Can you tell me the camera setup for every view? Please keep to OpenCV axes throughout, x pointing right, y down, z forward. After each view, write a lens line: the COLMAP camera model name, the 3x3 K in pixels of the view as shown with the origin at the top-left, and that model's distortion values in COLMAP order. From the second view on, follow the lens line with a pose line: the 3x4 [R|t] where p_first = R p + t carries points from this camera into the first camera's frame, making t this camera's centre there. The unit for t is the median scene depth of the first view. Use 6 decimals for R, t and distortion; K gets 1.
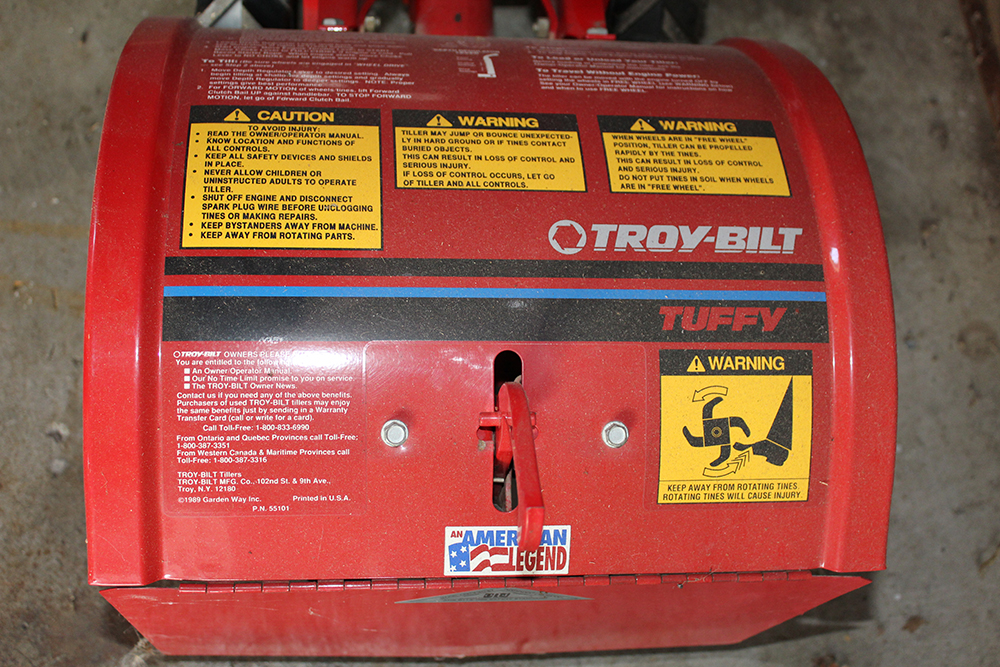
lens RADIAL K [[1342.1, 0, 498.4], [0, 1342.1, 332.7], [0, 0, 1]] dist [-0.092799, 0.000000]
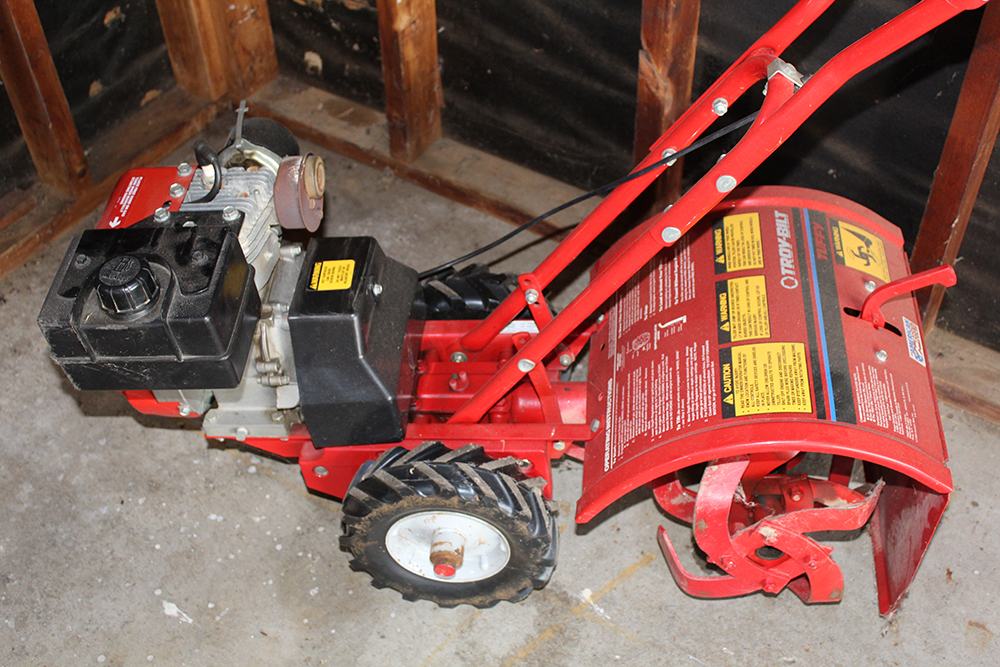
lens RADIAL K [[1210.1, 0, 510.0], [0, 1210.1, 368.1], [0, 0, 1]] dist [-0.058406, 0.000000]
pose [[0.119806, -0.818102, 0.562455, -1.227098], [0.933835, 0.285194, 0.215910, -0.881940], [-0.337045, 0.499372, 0.798140, -0.369542]]
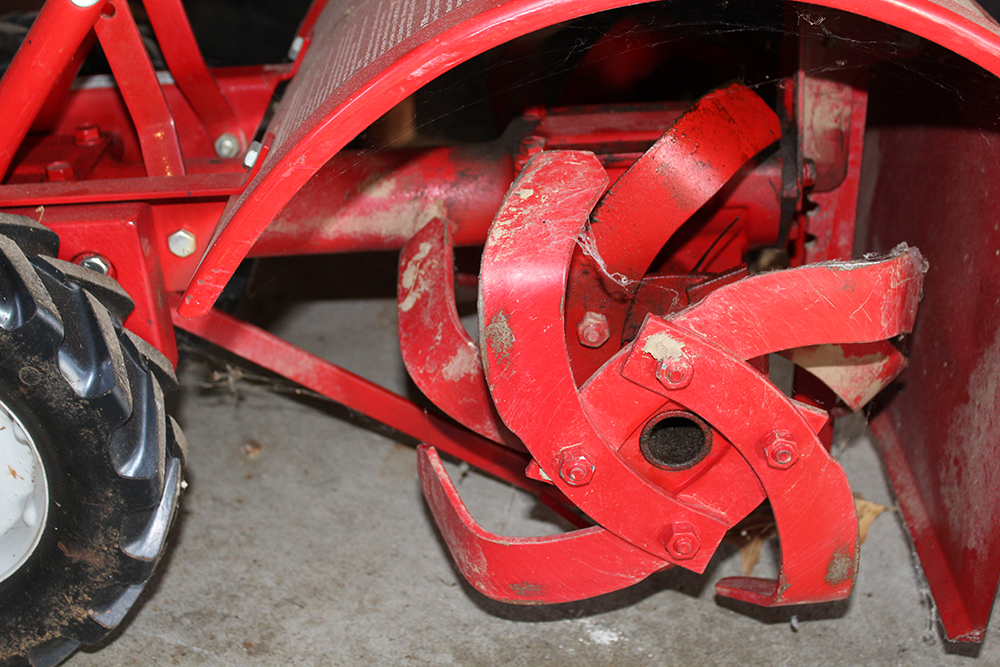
lens RADIAL K [[1434.1, 0, 502.5], [0, 1434.1, 336.3], [0, 0, 1]] dist [-0.003335, 0.000000]
pose [[0.042994, -0.590040, 0.806229, -1.053335], [0.919215, 0.339506, 0.199449, -0.284629], [-0.391402, 0.732522, 0.556970, 0.689484]]
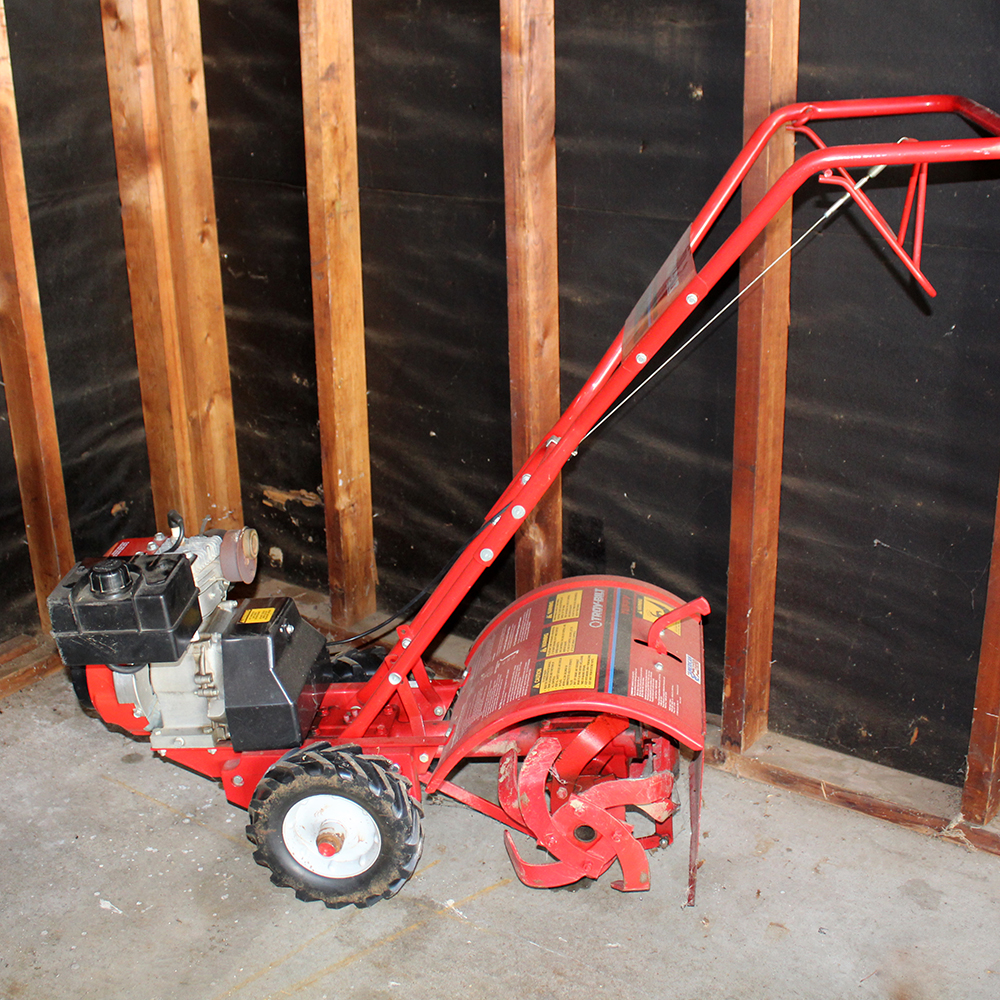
lens RADIAL K [[1411.7, 0, 496.7], [0, 1411.7, 497.4], [0, 0, 1]] dist [-0.118152, 0.000000]
pose [[0.158611, -0.493360, 0.855242, -2.476325], [0.933164, 0.357897, 0.033396, -0.473092], [-0.322565, 0.792784, 0.517152, -0.759940]]
